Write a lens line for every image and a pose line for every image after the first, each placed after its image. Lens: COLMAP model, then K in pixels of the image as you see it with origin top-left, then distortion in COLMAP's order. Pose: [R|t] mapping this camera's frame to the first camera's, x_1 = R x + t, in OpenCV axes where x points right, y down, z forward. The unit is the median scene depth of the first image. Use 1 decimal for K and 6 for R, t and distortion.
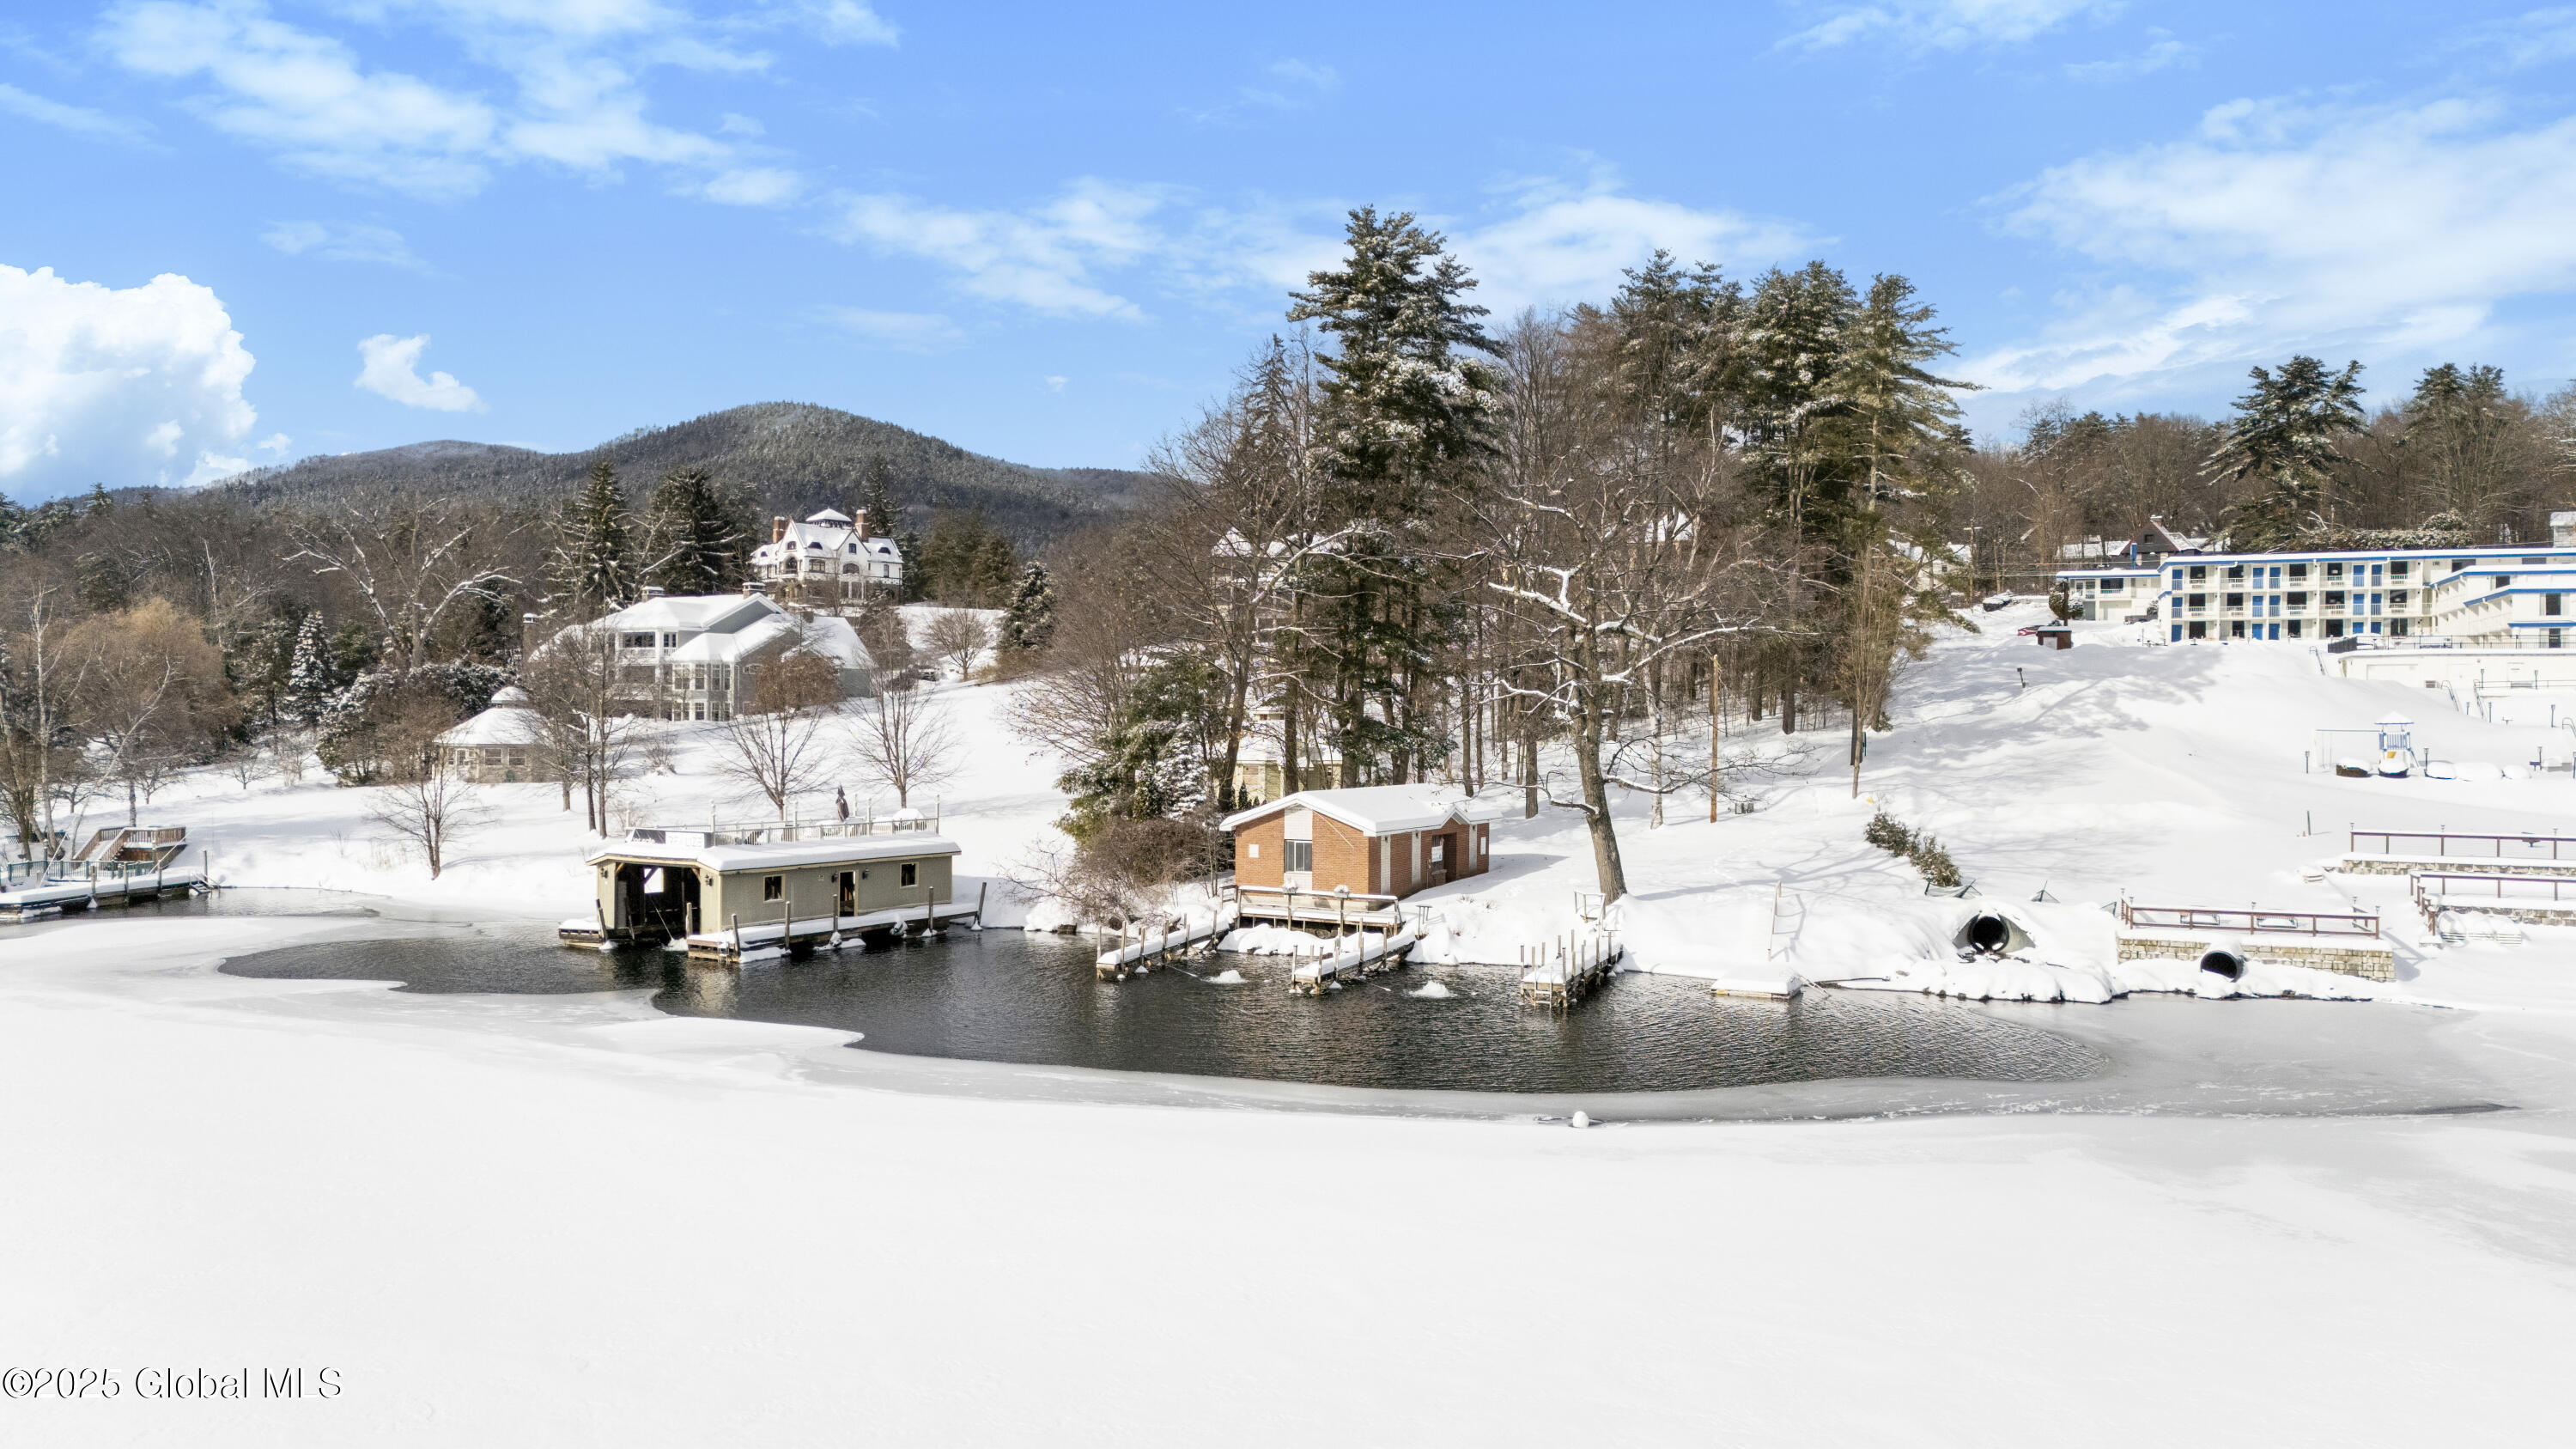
lens RADIAL K [[1825.9, 0, 1288.0], [0, 1825.9, 724.5], [0, 0, 1]] dist [0.087568, -0.098309]
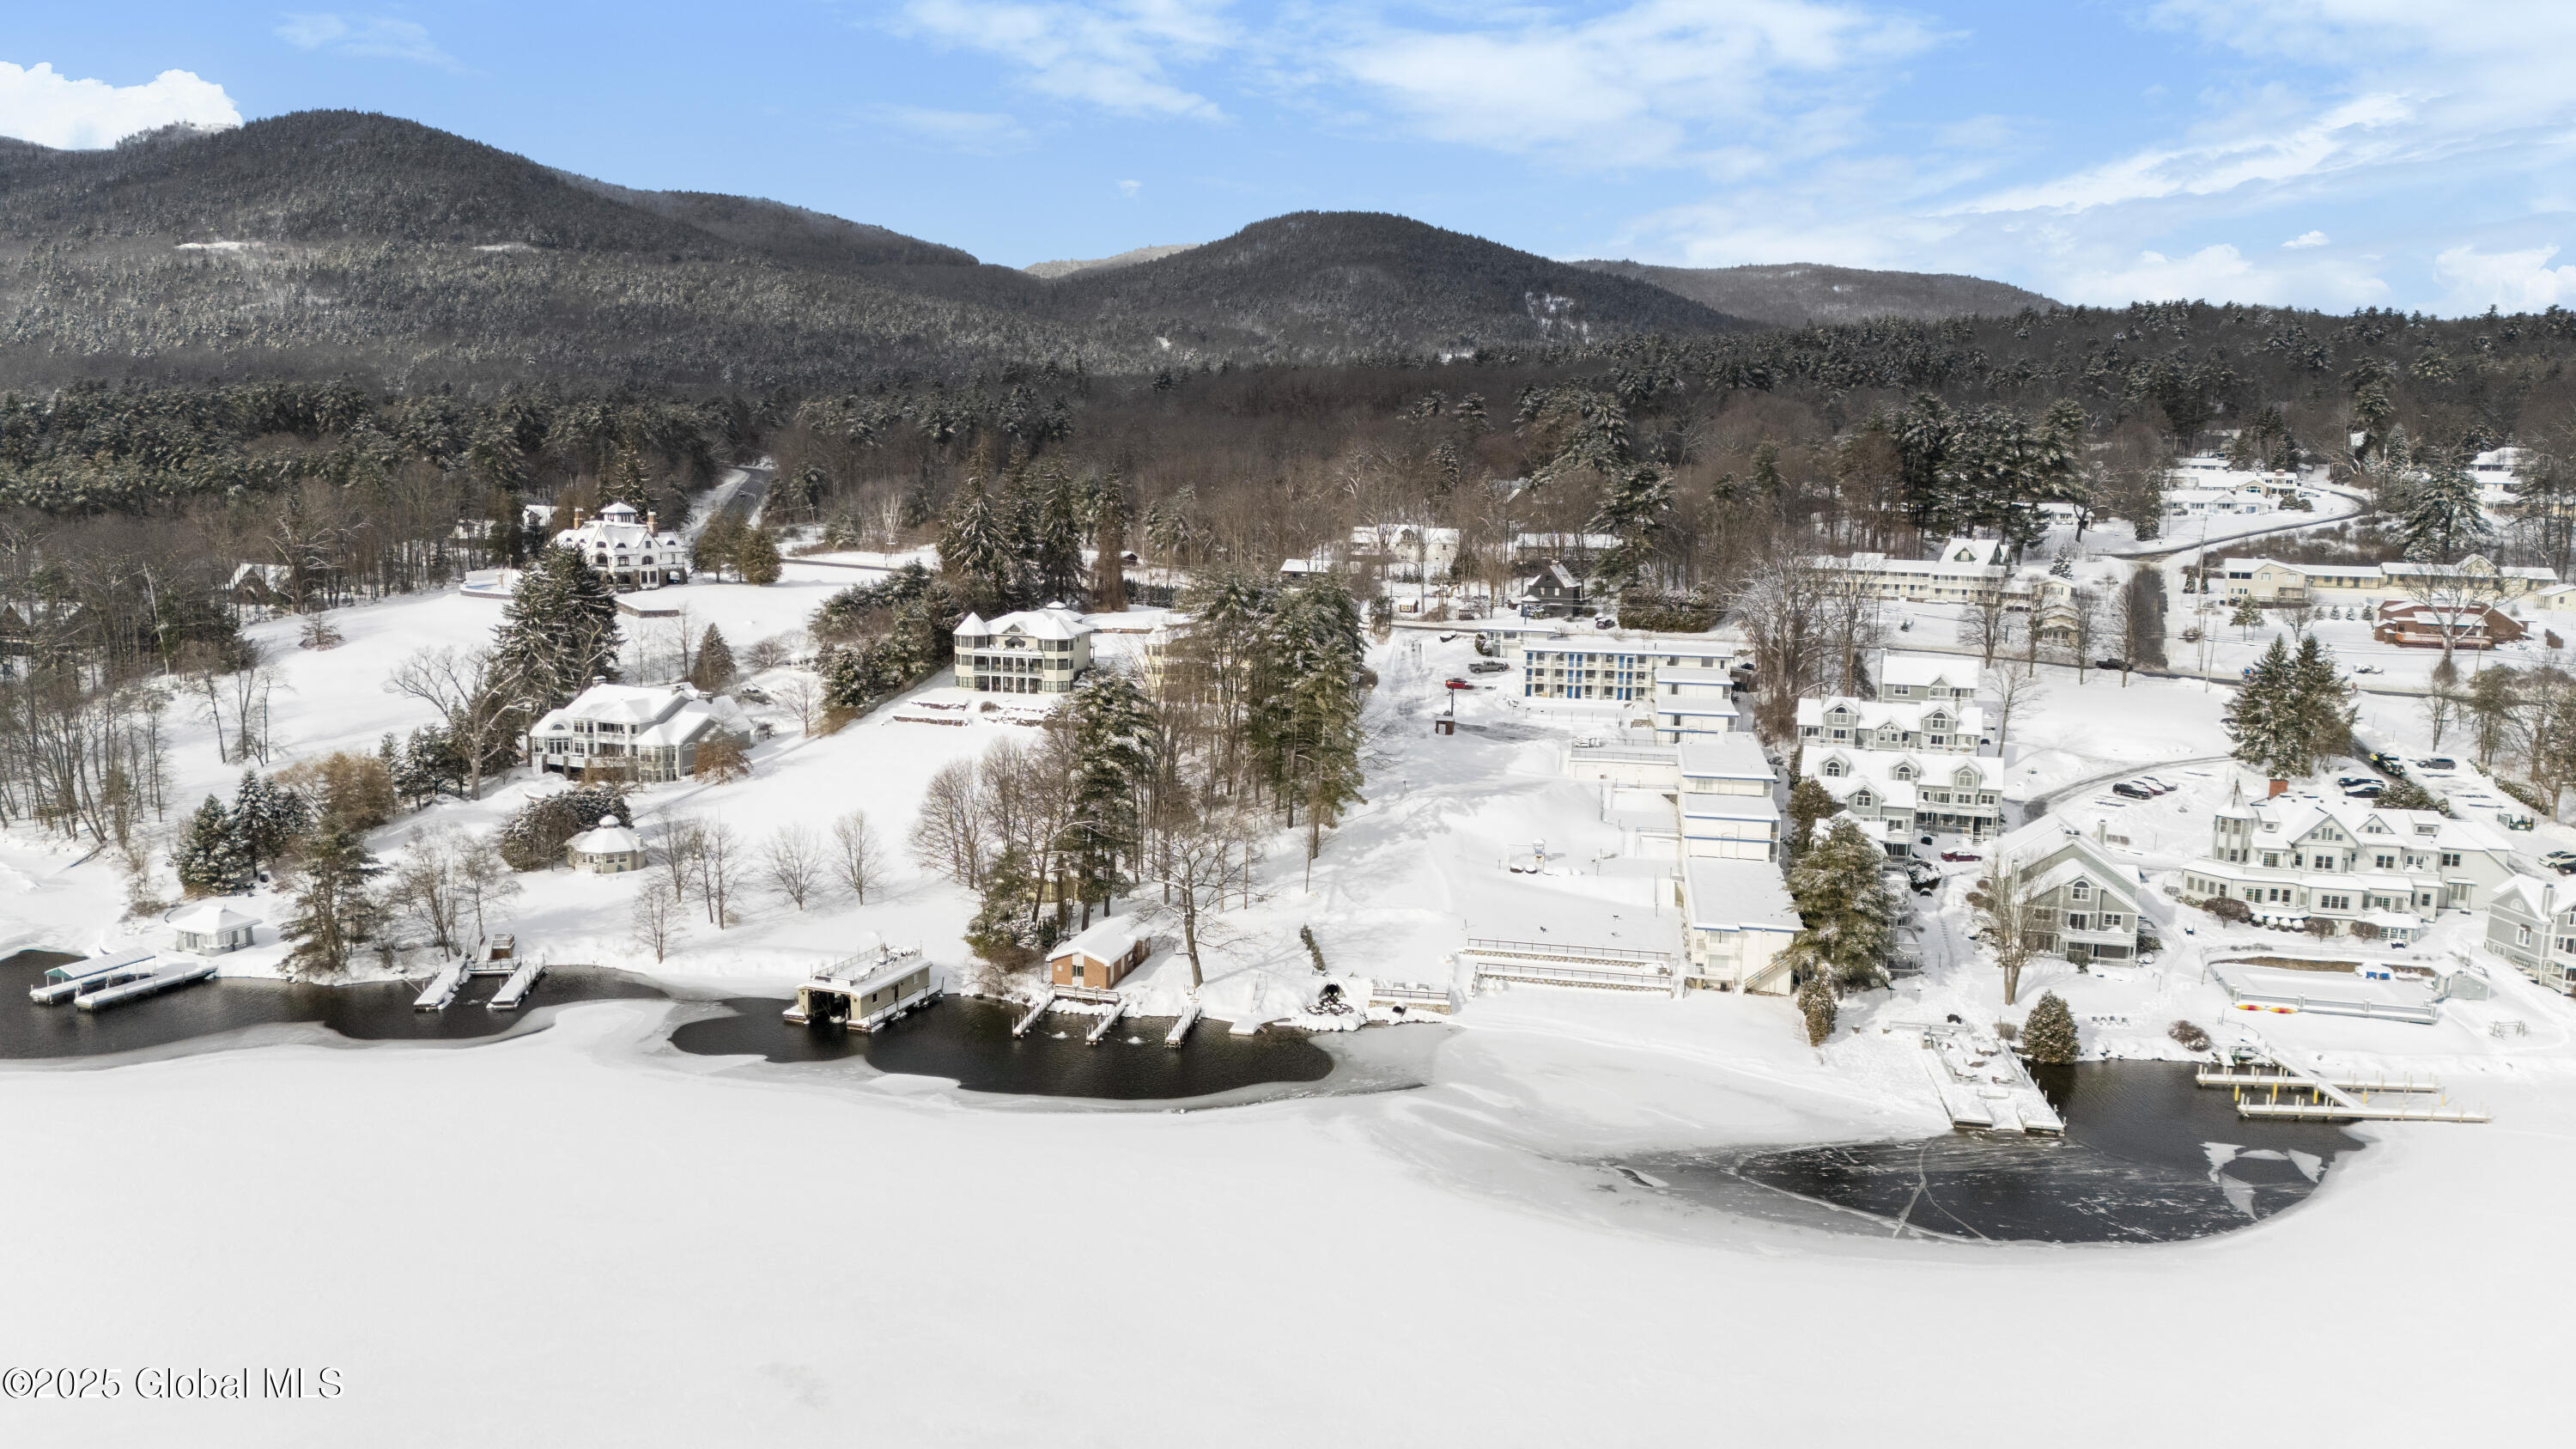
lens RADIAL K [[1825.9, 0, 1288.0], [0, 1825.9, 724.5], [0, 0, 1]] dist [0.087568, -0.098309]
pose [[0.979217, -0.021451, 0.201680, -0.199189], [-0.009967, 0.988100, 0.153490, -0.614780], [-0.202572, -0.152310, 0.967350, -1.376876]]
